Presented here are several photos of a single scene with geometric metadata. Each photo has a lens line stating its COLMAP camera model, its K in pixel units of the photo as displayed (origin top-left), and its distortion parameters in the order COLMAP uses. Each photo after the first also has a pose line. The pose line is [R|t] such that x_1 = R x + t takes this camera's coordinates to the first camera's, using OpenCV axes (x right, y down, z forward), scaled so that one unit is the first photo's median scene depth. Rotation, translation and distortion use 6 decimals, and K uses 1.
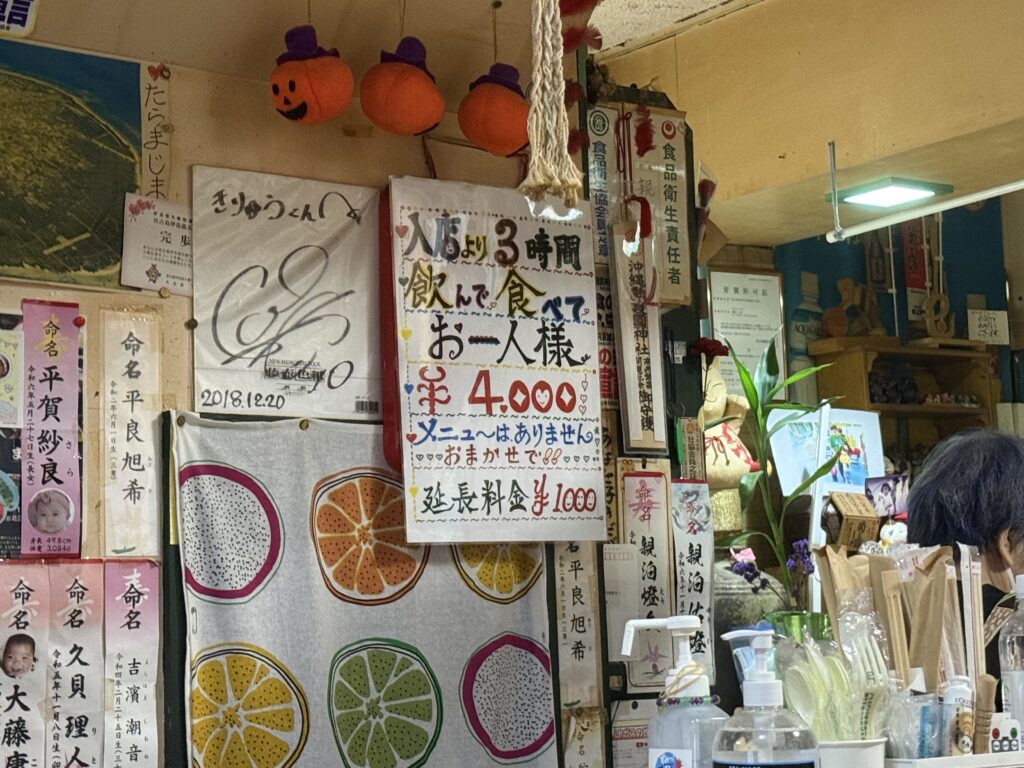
lens RADIAL K [[2053.6, 0, 502.6], [0, 2053.6, 386.9], [0, 0, 1]] dist [0.206508, 0.000000]
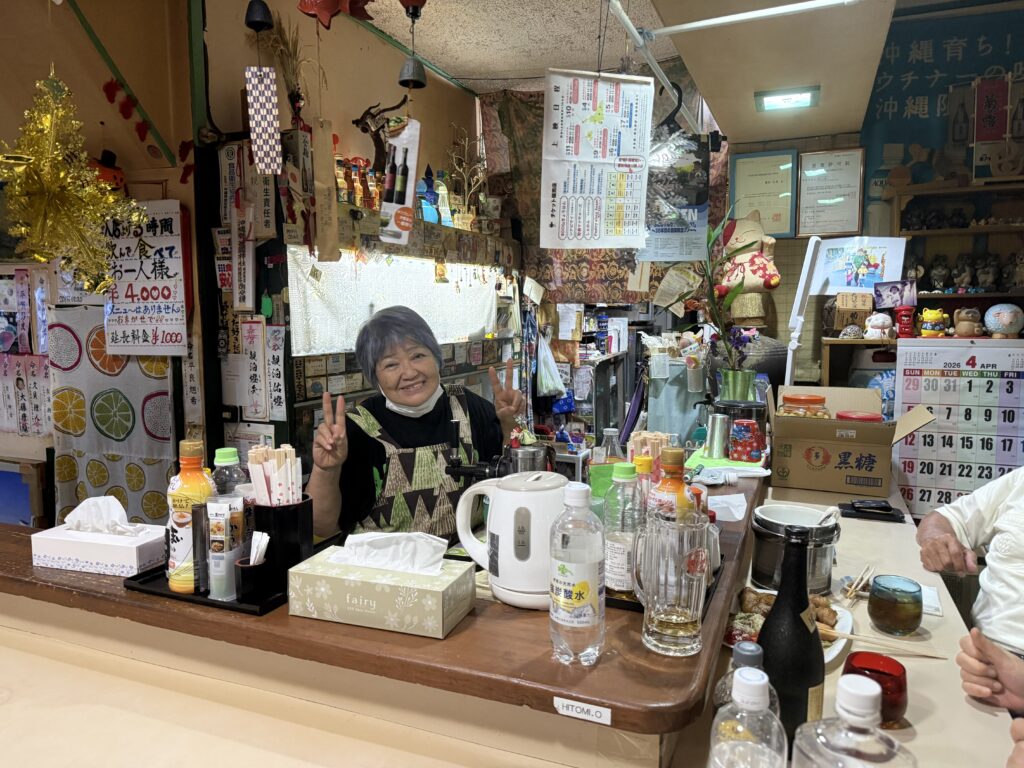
lens RADIAL K [[722.0, 0, 509.8], [0, 722.0, 382.5], [0, 0, 1]] dist [0.014578, -0.023885]
pose [[0.526143, 0.122722, -0.841495, 0.937506], [0.084823, 0.977024, 0.195522, -0.022608], [0.846155, -0.174250, 0.503645, 0.919899]]
